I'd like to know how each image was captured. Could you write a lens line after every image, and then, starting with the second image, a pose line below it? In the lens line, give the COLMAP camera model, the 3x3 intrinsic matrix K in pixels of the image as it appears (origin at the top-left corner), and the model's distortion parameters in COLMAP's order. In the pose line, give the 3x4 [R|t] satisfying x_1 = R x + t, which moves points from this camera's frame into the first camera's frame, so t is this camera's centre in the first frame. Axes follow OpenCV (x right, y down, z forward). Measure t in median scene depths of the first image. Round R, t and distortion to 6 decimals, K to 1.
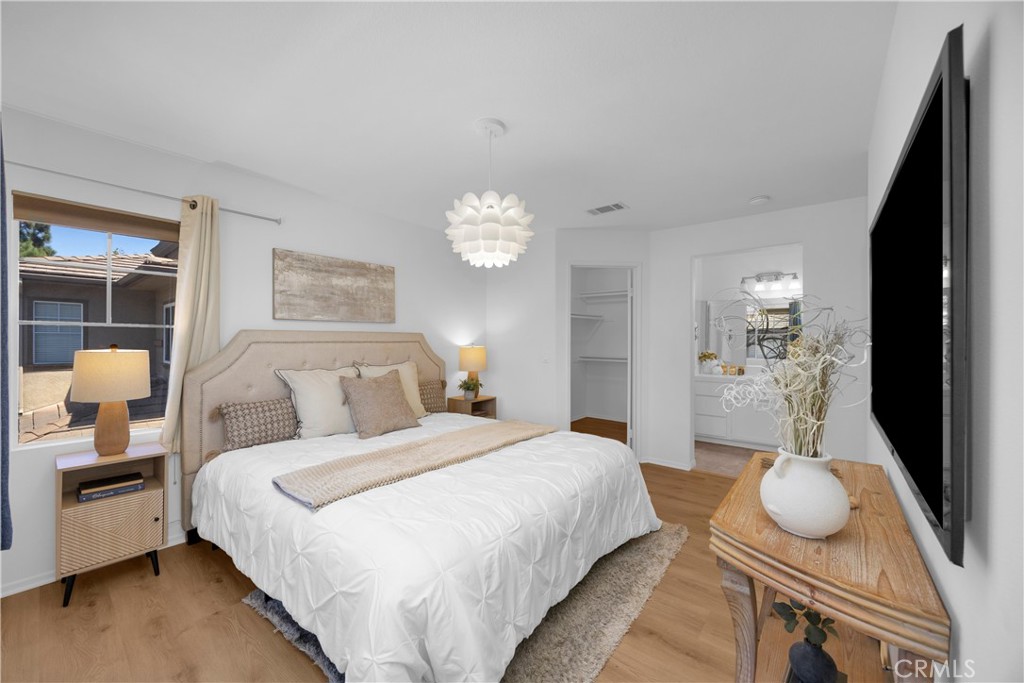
lens RADIAL K [[391.8, 0, 513.4], [0, 391.8, 335.9], [0, 0, 1]] dist [-0.001243, 0.000882]
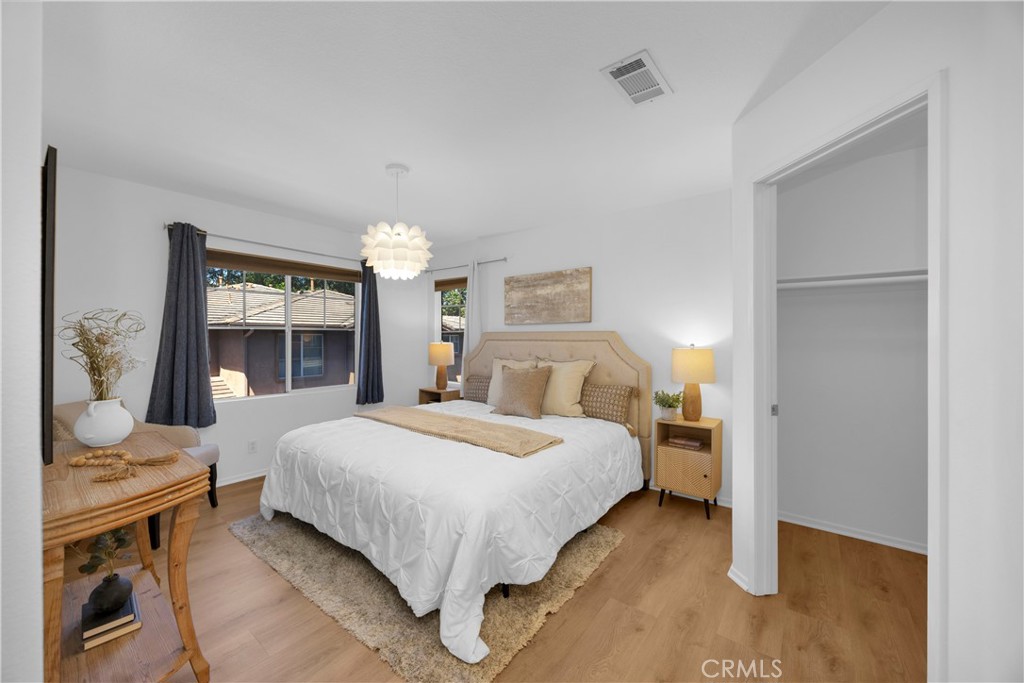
lens RADIAL K [[391.8, 0, 513.1], [0, 391.8, 340.3], [0, 0, 1]] dist [-0.001243, 0.000882]
pose [[0.000840, 0.009280, -0.999957, 0.794924], [0.003550, 0.999951, 0.009283, 0.004401], [0.999993, -0.003557, 0.000807, 0.894823]]
